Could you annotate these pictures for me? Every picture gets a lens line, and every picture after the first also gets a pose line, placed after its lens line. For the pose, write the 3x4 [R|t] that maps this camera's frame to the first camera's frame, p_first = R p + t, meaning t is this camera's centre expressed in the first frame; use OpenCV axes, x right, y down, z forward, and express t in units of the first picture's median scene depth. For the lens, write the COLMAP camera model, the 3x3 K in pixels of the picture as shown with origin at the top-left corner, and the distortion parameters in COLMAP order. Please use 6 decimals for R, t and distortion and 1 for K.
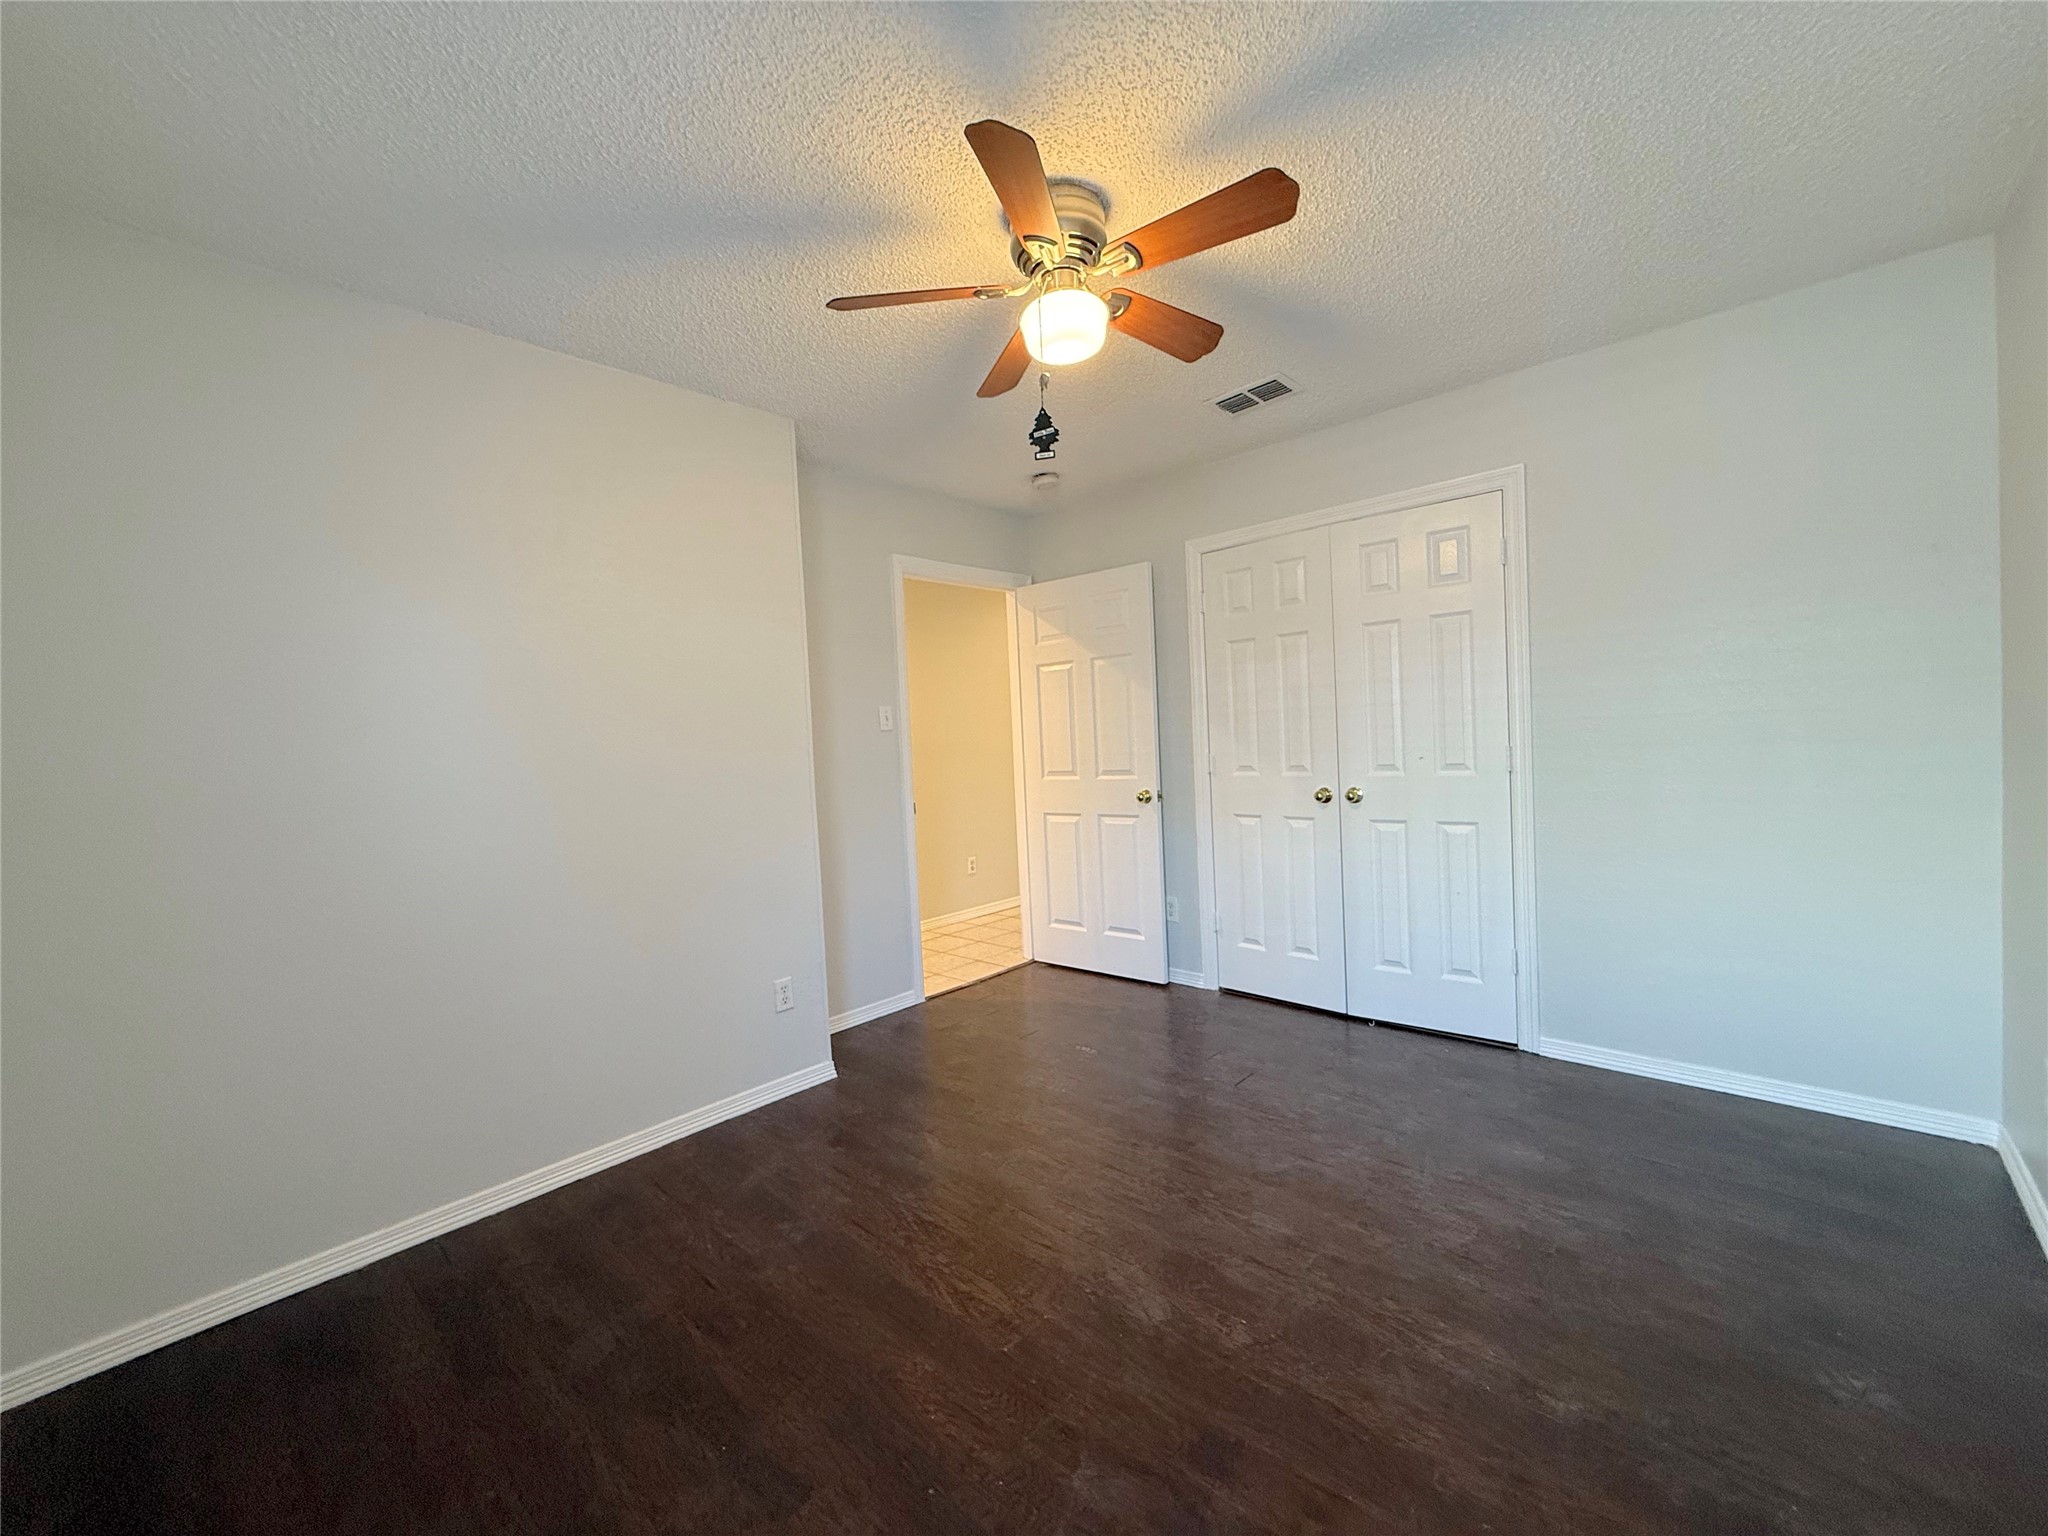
lens RADIAL K [[820.0, 0, 1015.9], [0, 820.0, 770.4], [0, 0, 1]] dist [-0.001344, -0.000072]
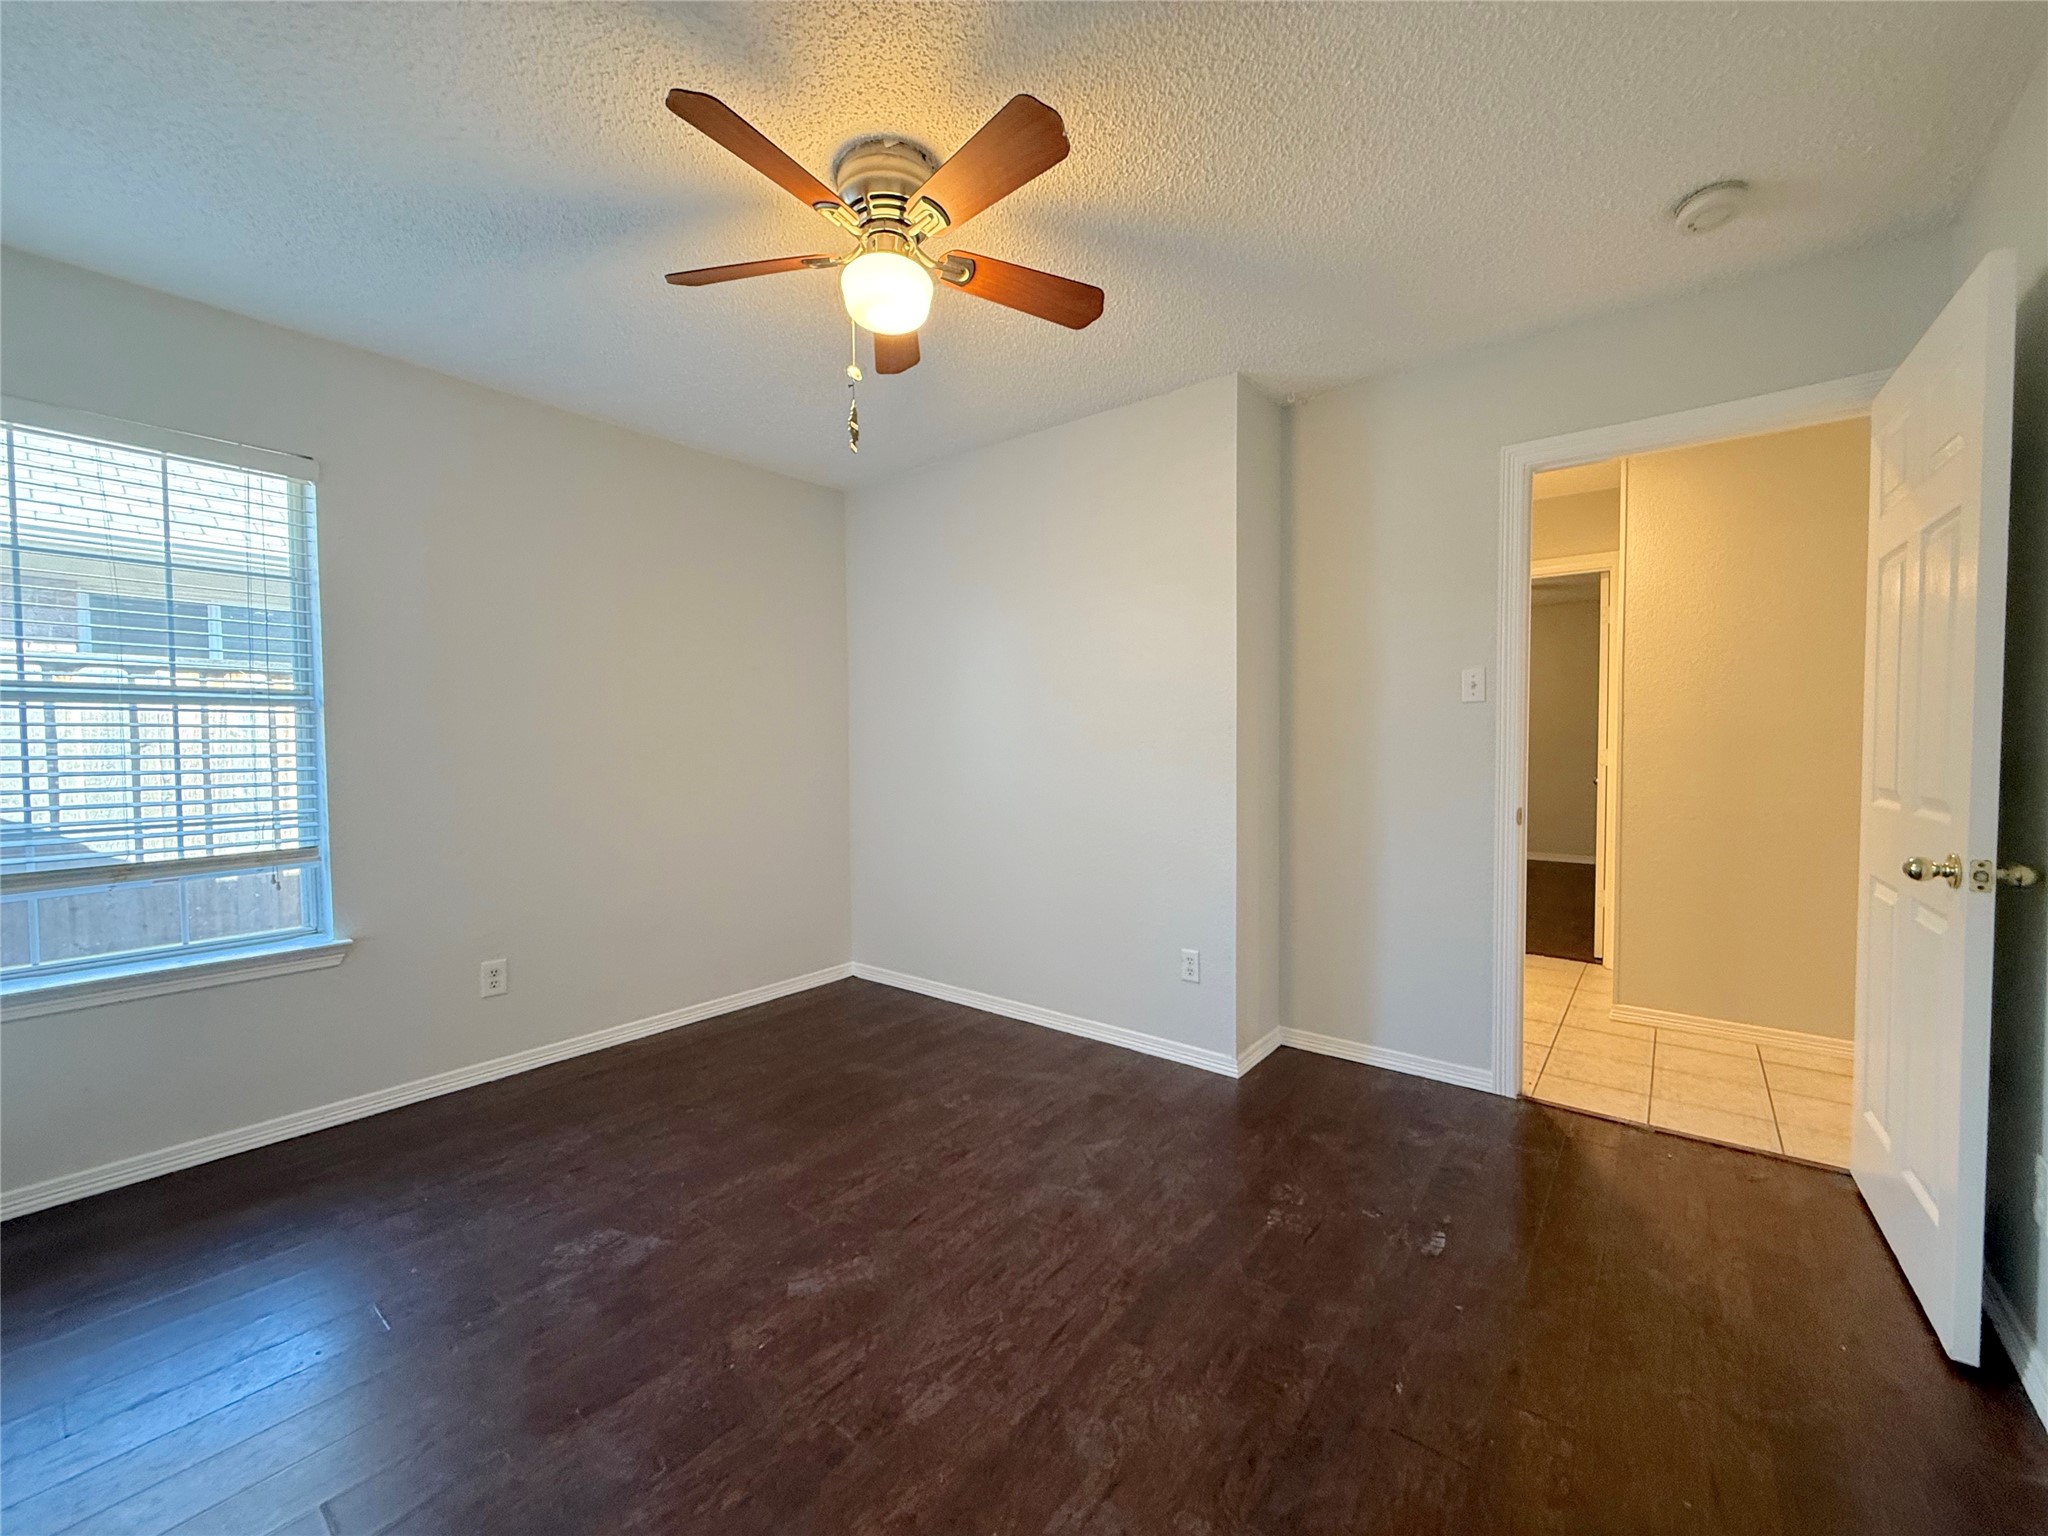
lens RADIAL K [[820.0, 0, 1015.9], [0, 820.0, 770.4], [0, 0, 1]] dist [-0.001344, -0.000072]
pose [[0.066751, 0.084356, -0.994197, 0.823779], [-0.036676, 0.995954, 0.082043, -0.050562], [0.997095, 0.030987, 0.069575, 0.844864]]
